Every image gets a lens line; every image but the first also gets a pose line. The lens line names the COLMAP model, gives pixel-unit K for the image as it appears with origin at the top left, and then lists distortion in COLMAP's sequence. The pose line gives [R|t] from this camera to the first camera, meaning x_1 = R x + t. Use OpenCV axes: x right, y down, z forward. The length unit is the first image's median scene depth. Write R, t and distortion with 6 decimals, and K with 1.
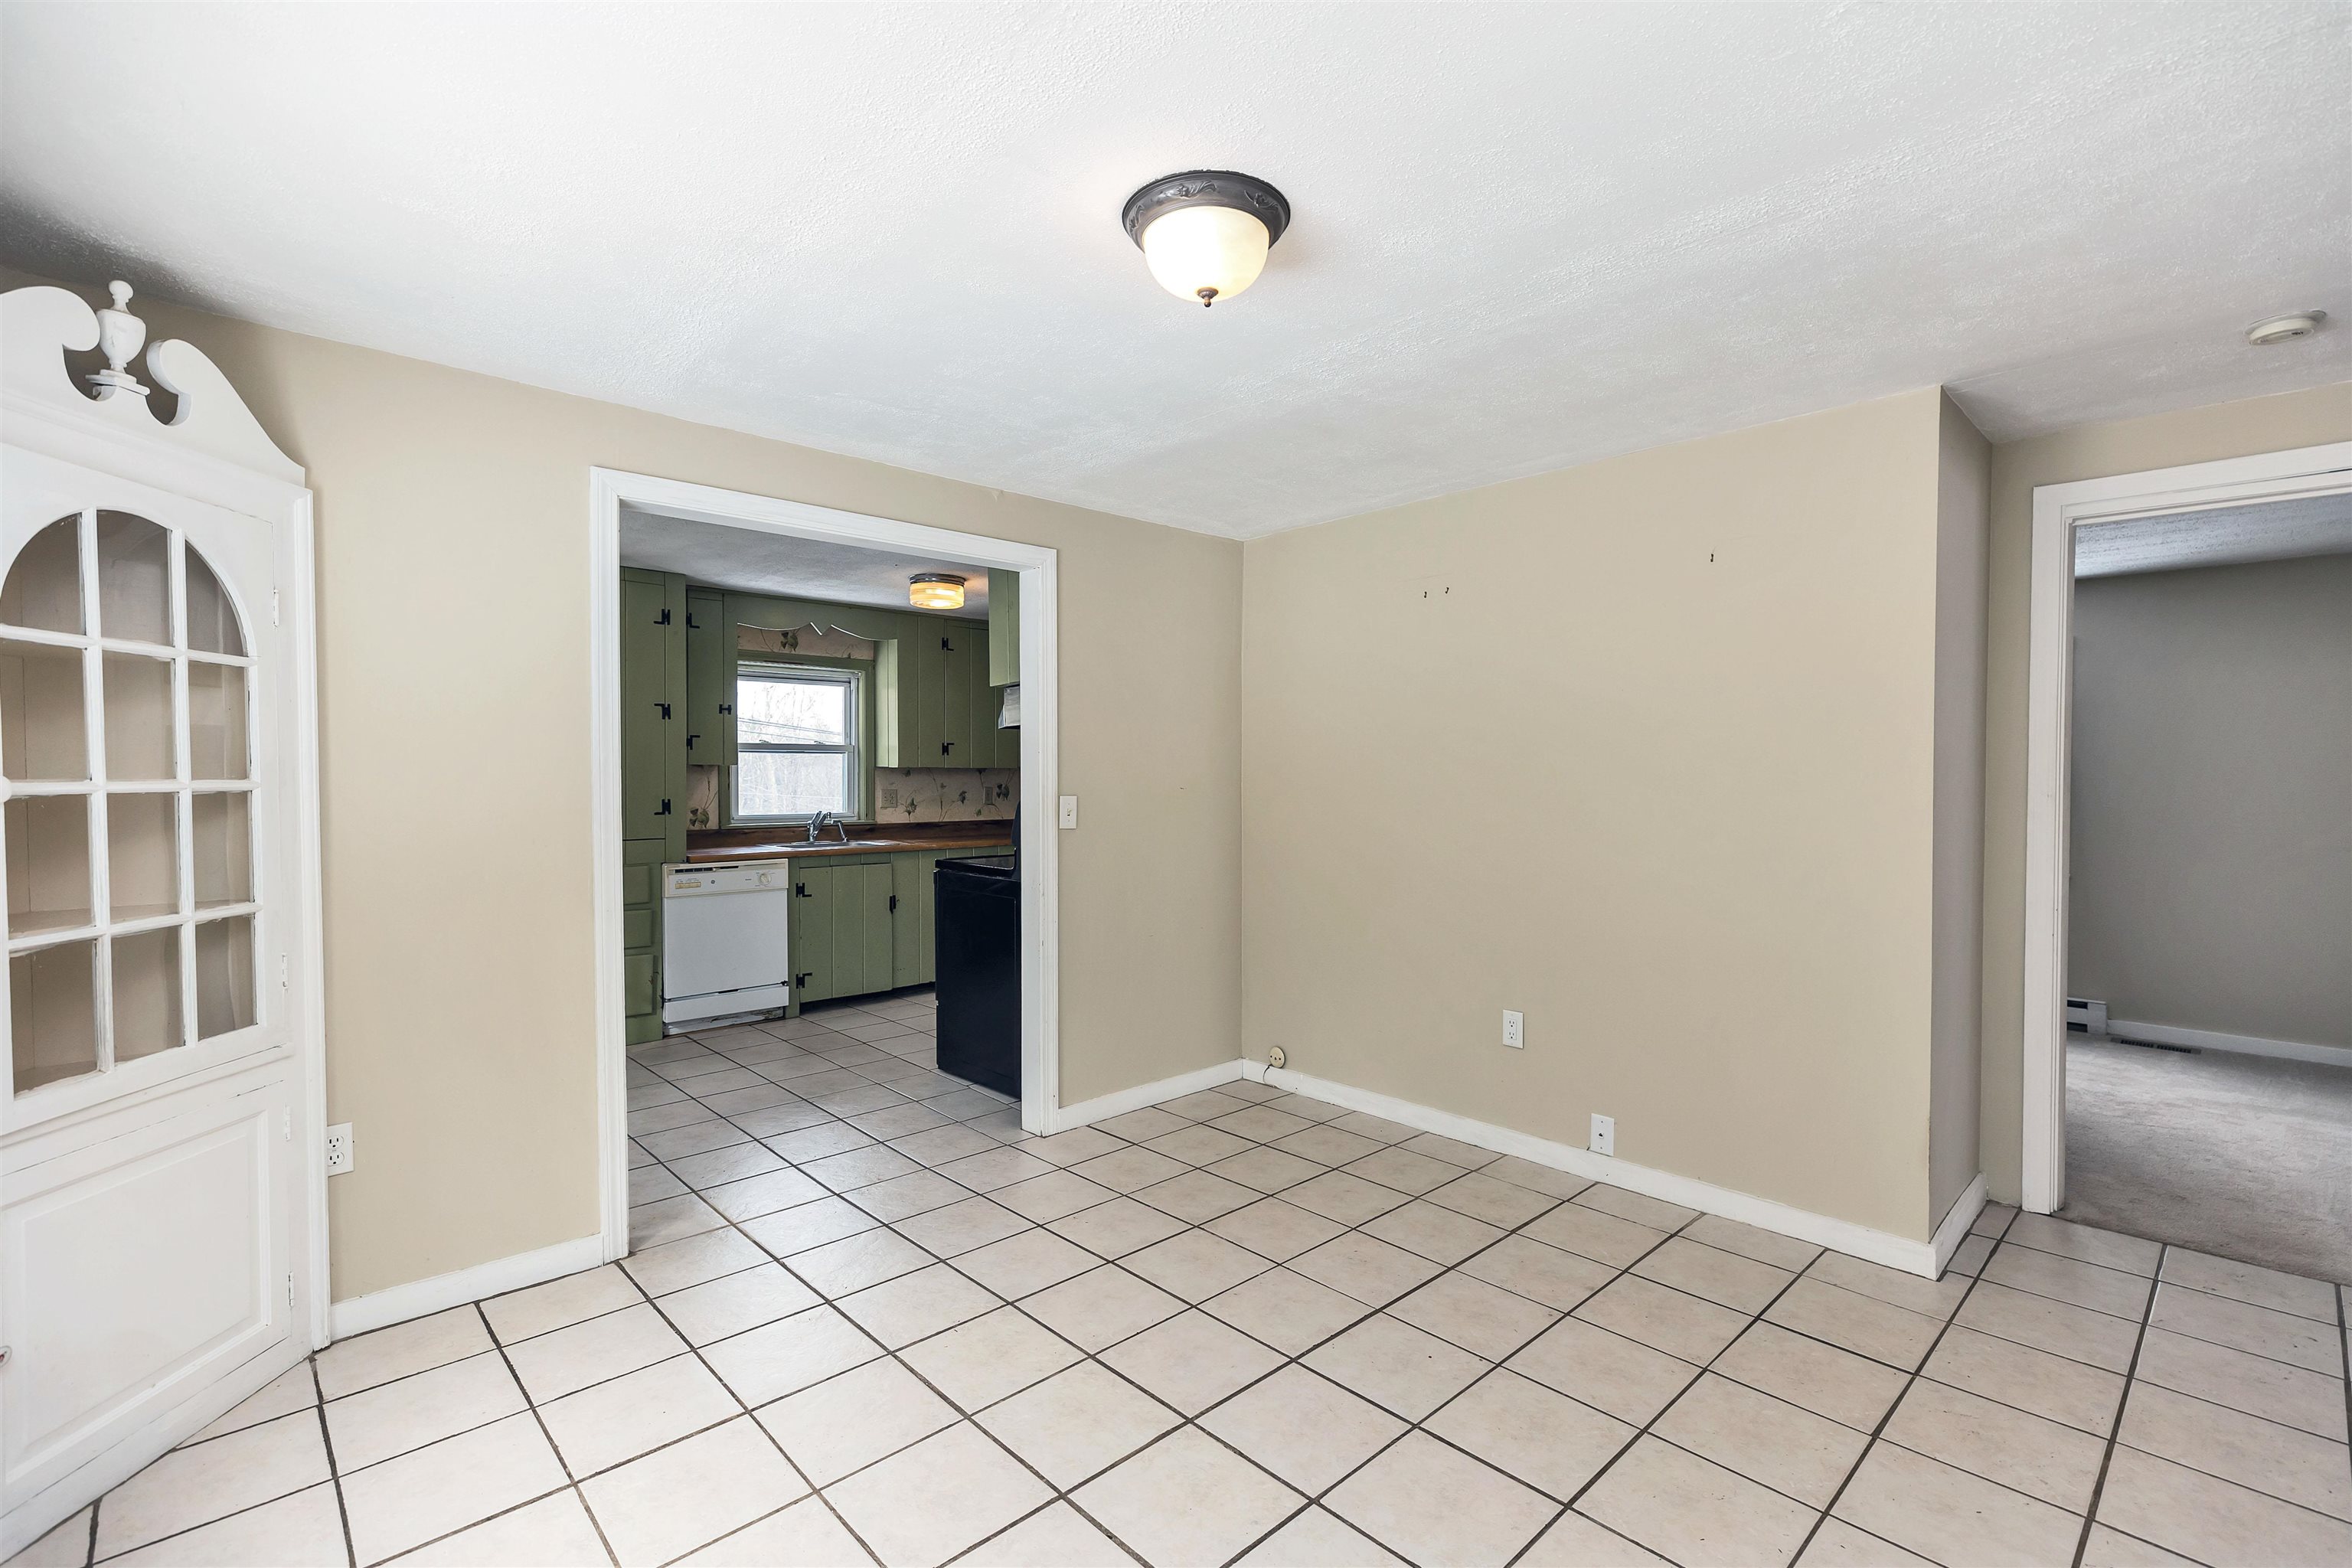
lens RADIAL K [[1056.4, 0, 1173.5], [0, 1056.4, 783.7], [0, 0, 1]] dist [0.002655, -0.000407]
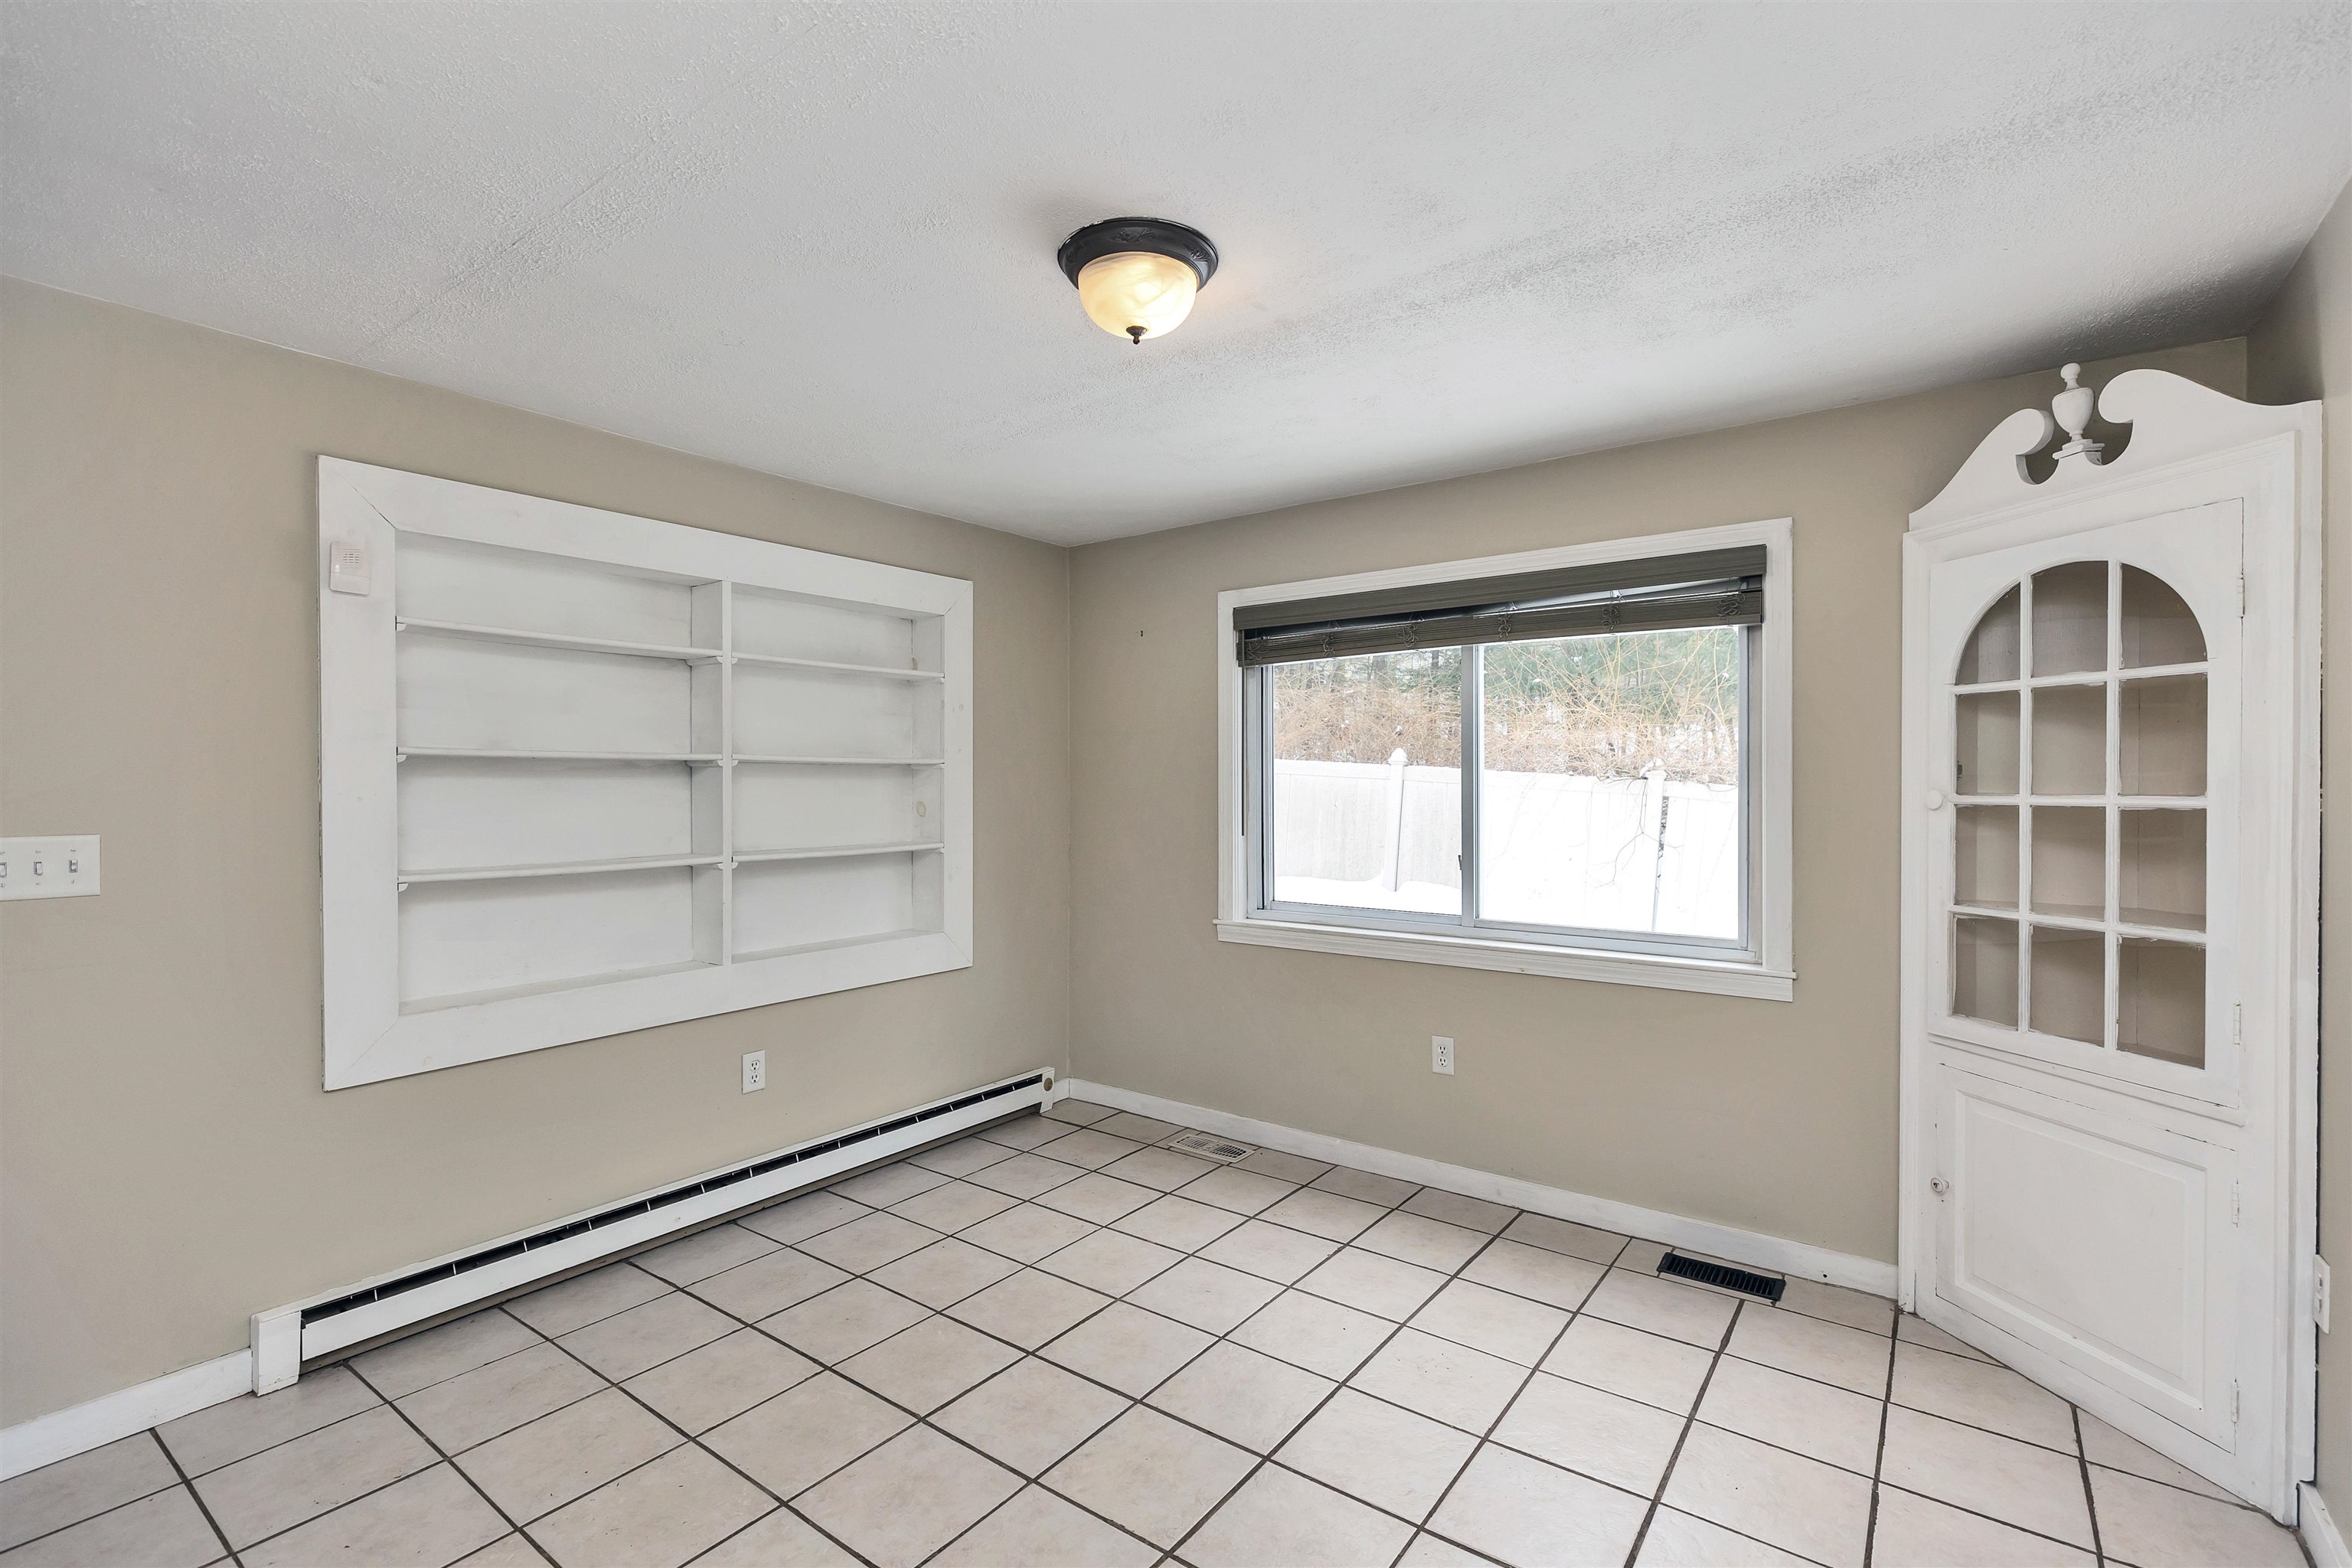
lens RADIAL K [[1056.4, 0, 1173.5], [0, 1056.4, 783.7], [0, 0, 1]] dist [0.002655, -0.000407]
pose [[-0.984600, 0.000292, -0.174823, 0.149673], [-0.001516, 0.999947, 0.010203, -0.022879], [0.174817, 0.010311, -0.984547, 1.718326]]
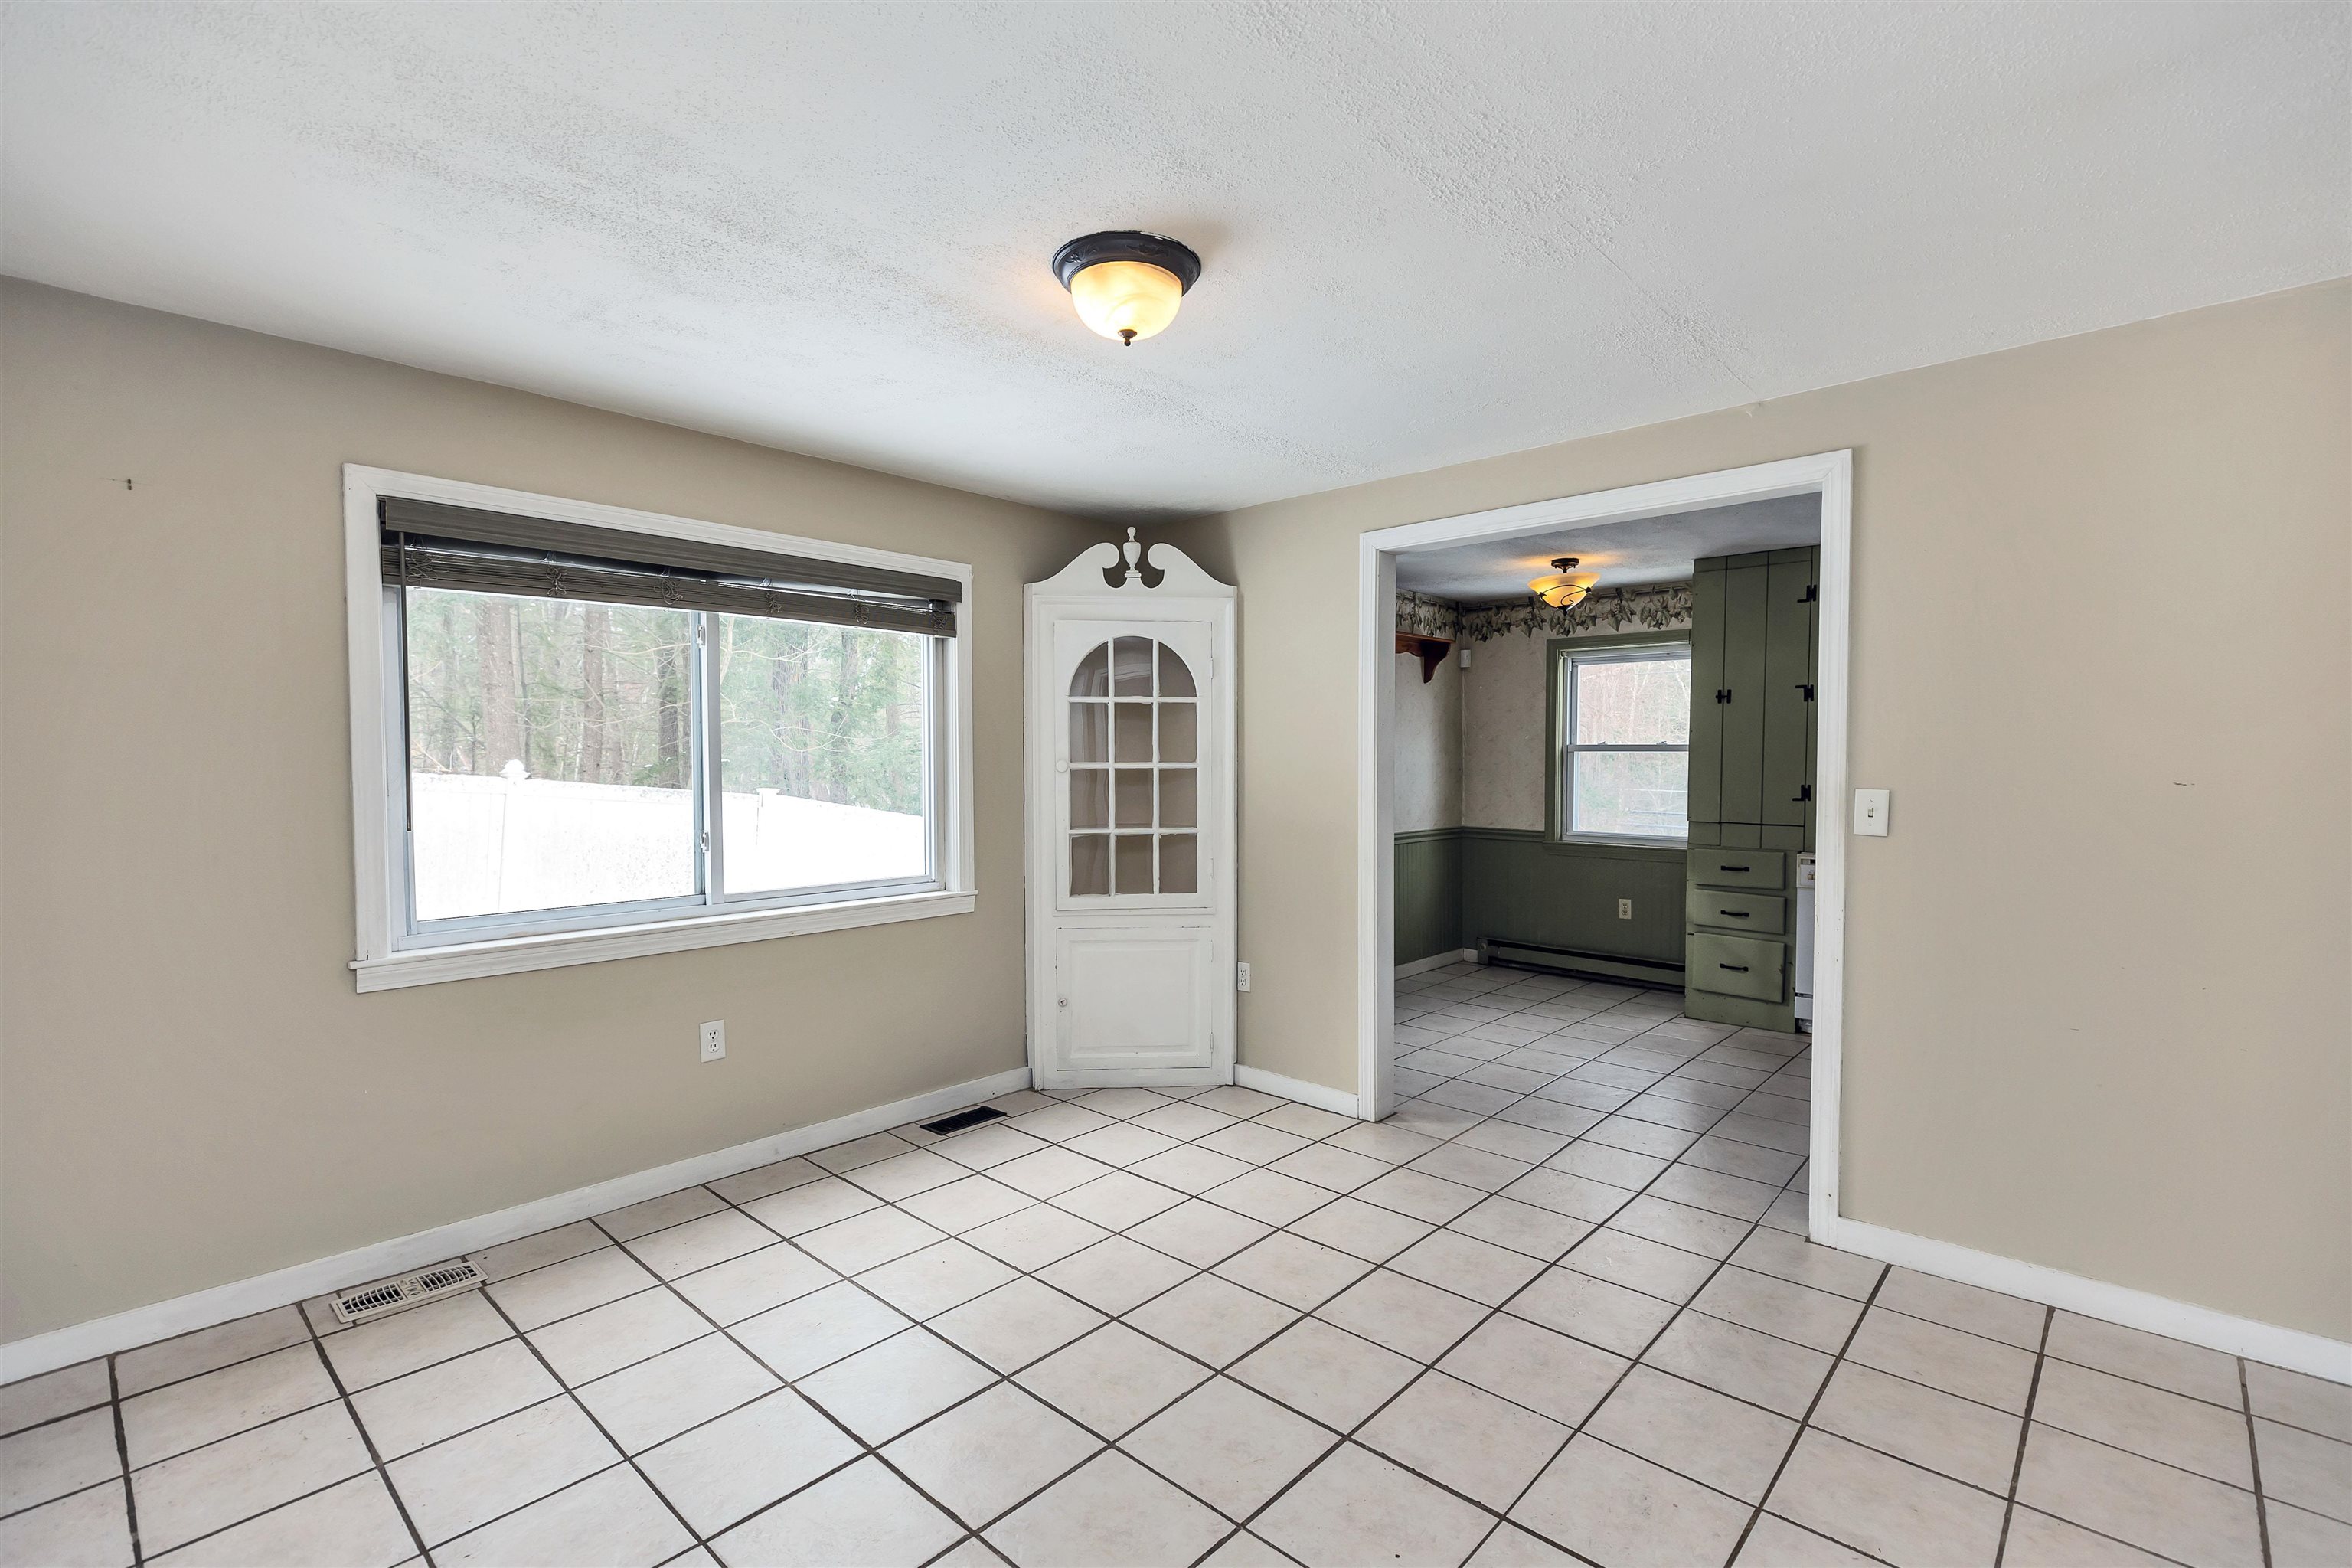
lens RADIAL K [[1056.4, 0, 1173.5], [0, 1056.4, 783.7], [0, 0, 1]] dist [0.002655, -0.000407]
pose [[0.068209, 0.024199, -0.997378, 0.986951], [-0.009040, 0.999680, 0.023636, -0.010268], [0.997630, 0.007404, 0.068406, 0.822592]]
